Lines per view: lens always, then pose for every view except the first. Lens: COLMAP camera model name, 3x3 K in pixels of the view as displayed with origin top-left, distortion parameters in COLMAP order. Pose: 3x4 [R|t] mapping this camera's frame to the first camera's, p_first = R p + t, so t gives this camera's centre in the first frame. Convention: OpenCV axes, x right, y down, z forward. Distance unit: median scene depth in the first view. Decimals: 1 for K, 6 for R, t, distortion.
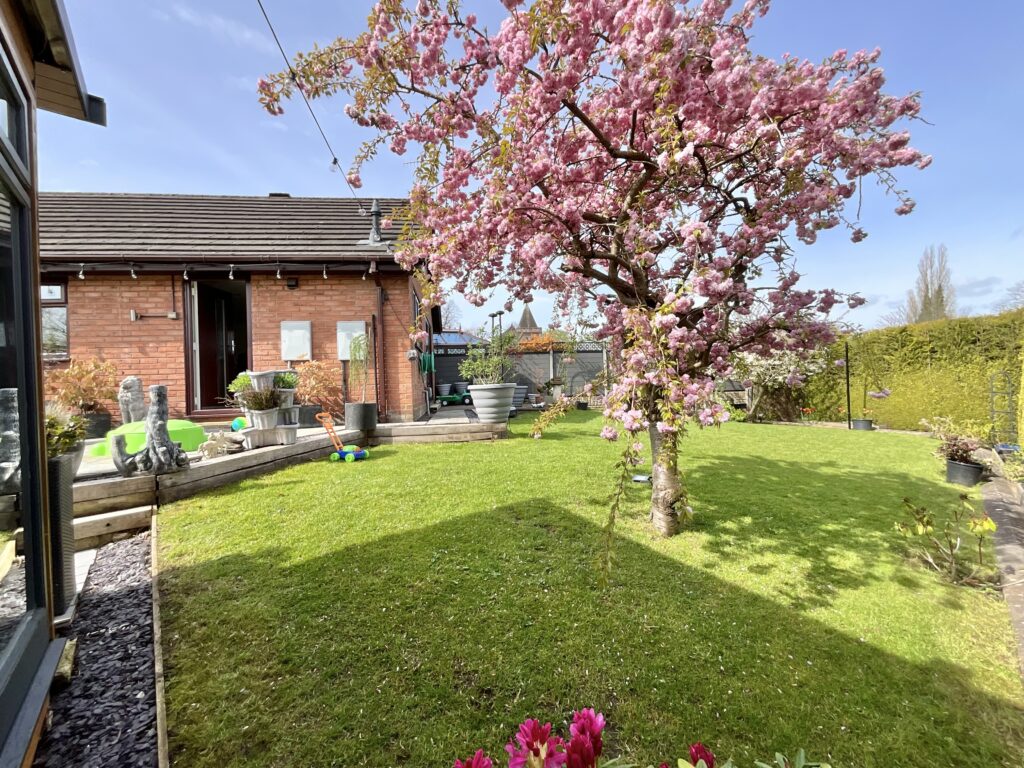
lens RADIAL K [[418.3, 0, 510.8], [0, 418.3, 384.6], [0, 0, 1]] dist [0.001272, 0.000047]
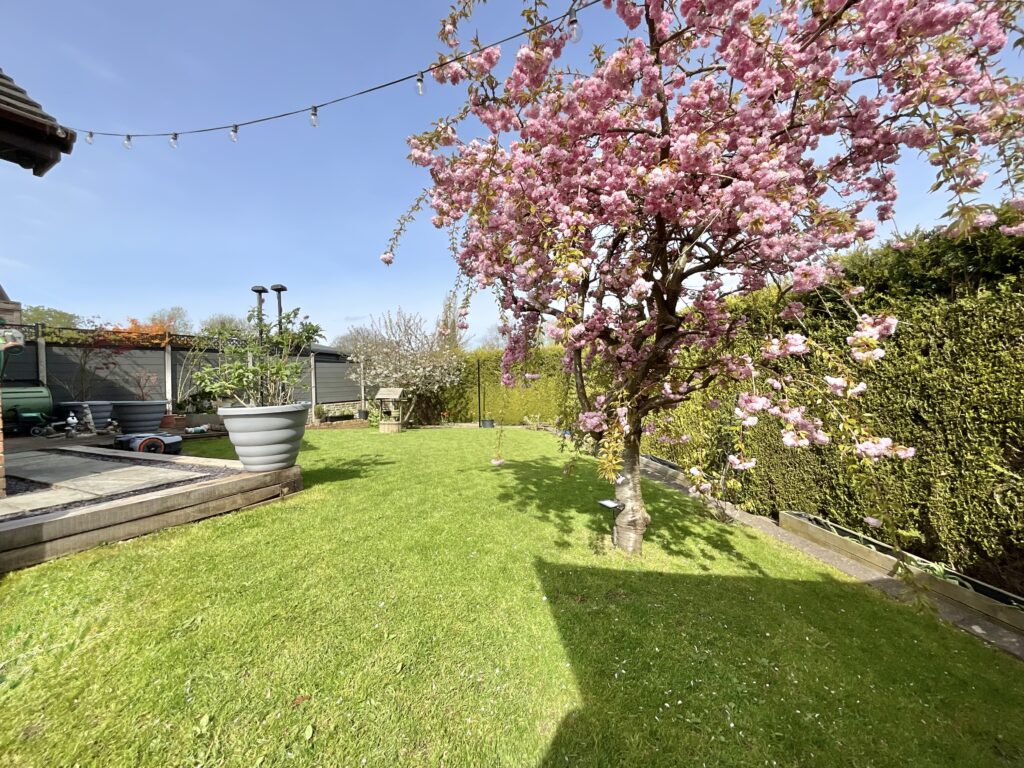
lens RADIAL K [[418.3, 0, 510.8], [0, 418.3, 384.6], [0, 0, 1]] dist [0.001272, 0.000047]
pose [[0.565353, 0.005008, 0.824834, -0.714300], [0.005834, 0.999932, -0.010070, -0.043720], [-0.824829, 0.010505, 0.565285, 0.769549]]
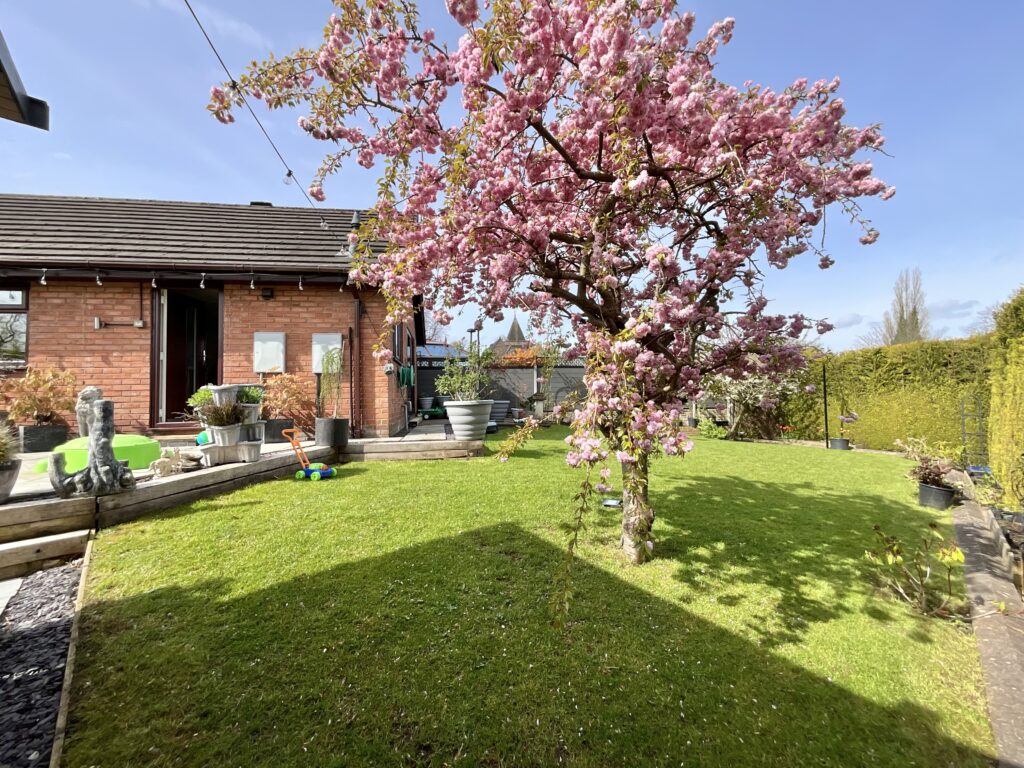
lens RADIAL K [[418.3, 0, 510.8], [0, 418.3, 384.6], [0, 0, 1]] dist [0.001272, 0.000047]
pose [[0.999464, 0.016383, 0.028328, 0.051382], [-0.015540, 0.999437, -0.029731, -0.021567], [-0.028799, 0.029274, 0.999156, 0.029334]]
